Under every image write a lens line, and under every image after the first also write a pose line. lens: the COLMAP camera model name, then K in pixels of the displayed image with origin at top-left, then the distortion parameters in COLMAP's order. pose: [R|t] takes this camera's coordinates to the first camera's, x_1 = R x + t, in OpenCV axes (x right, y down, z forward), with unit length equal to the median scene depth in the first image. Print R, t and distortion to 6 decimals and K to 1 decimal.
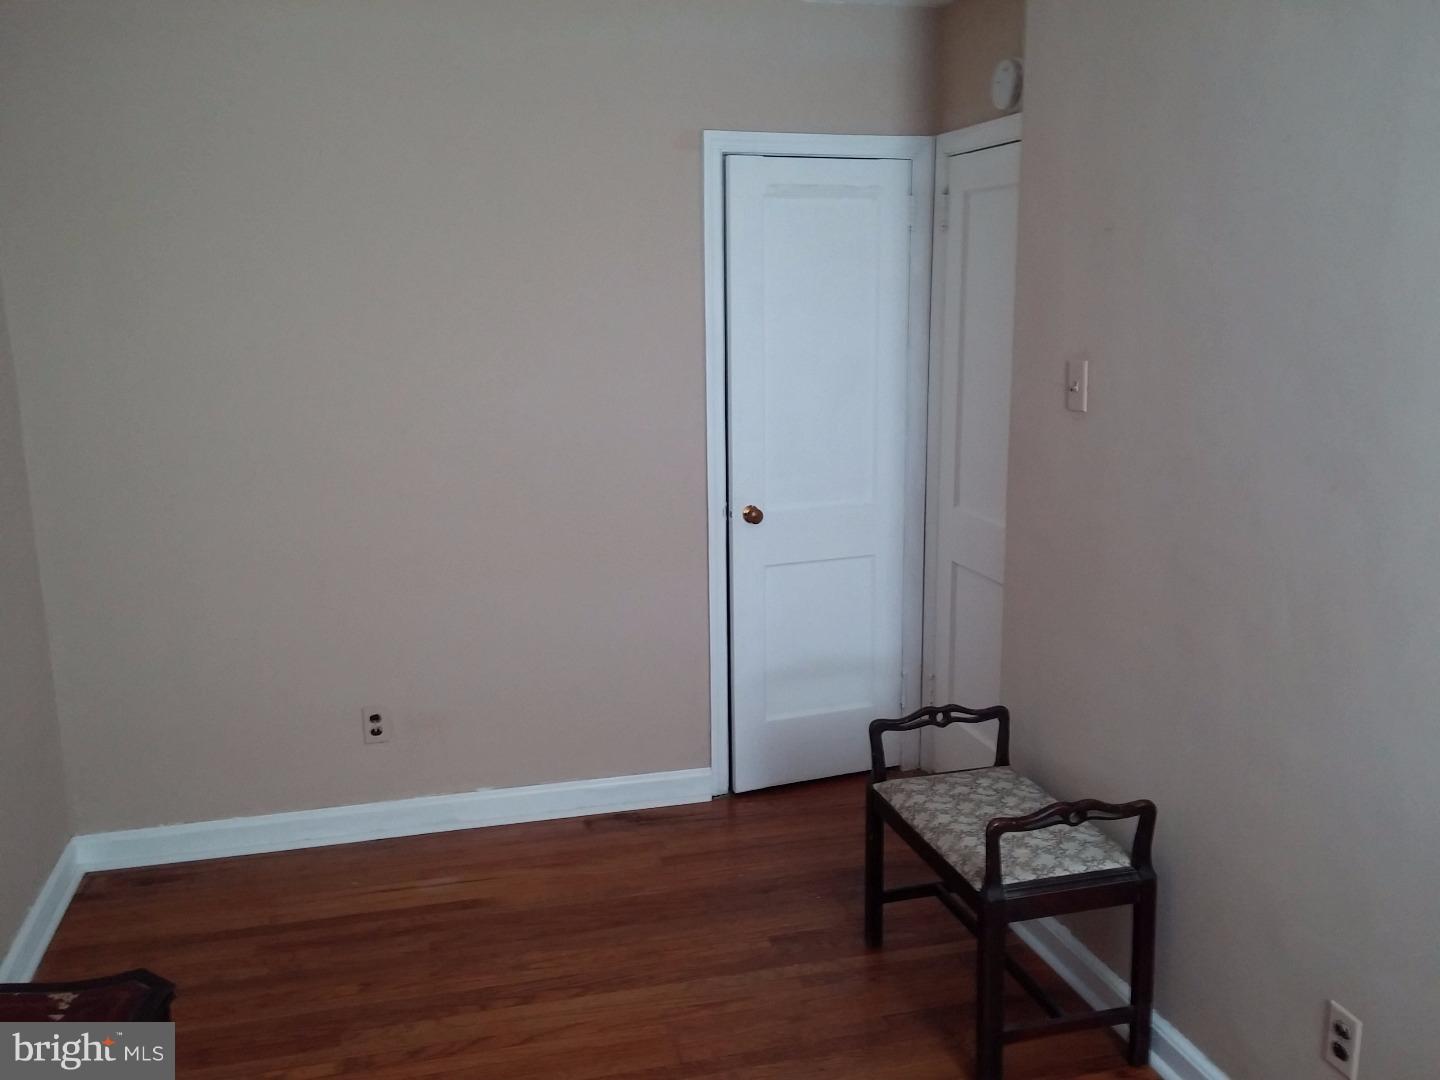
lens RADIAL K [[1220.3, 0, 720.4], [0, 1220.3, 538.9], [0, 0, 1]] dist [0.035960, -0.050013]
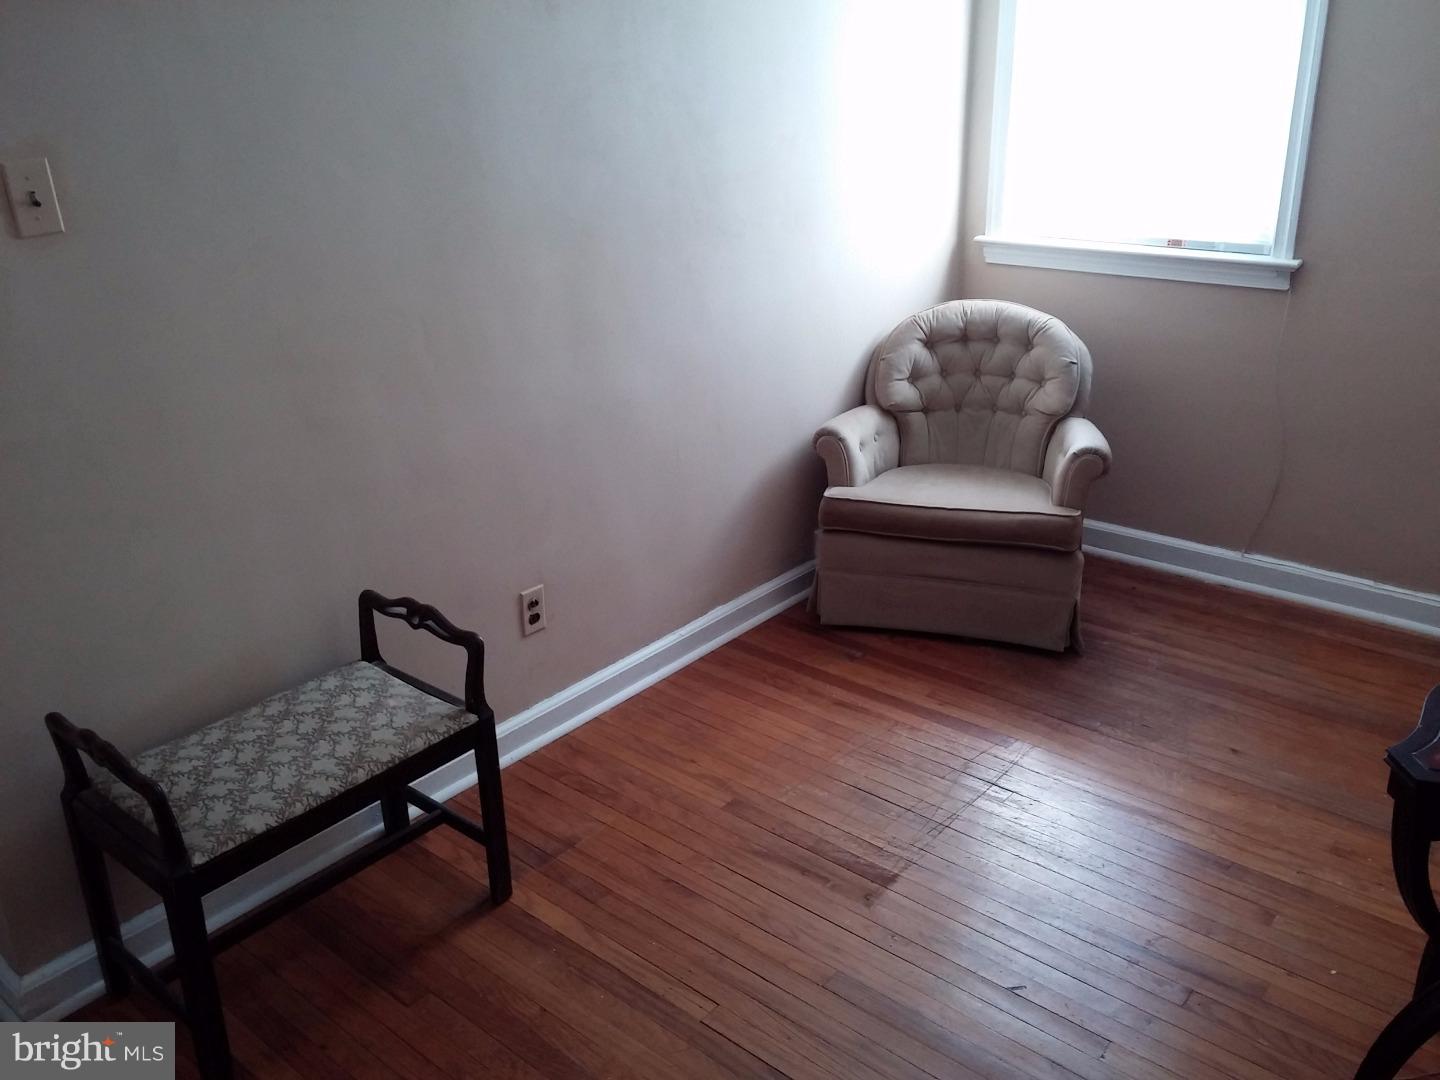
lens RADIAL K [[1220.3, 0, 720.0], [0, 1220.3, 538.4], [0, 0, 1]] dist [0.035960, -0.050013]
pose [[-0.566679, -0.286831, 0.772401, -0.521683], [0.187038, 0.868194, 0.459626, -0.207123], [-0.802428, 0.404929, -0.438339, 1.086394]]
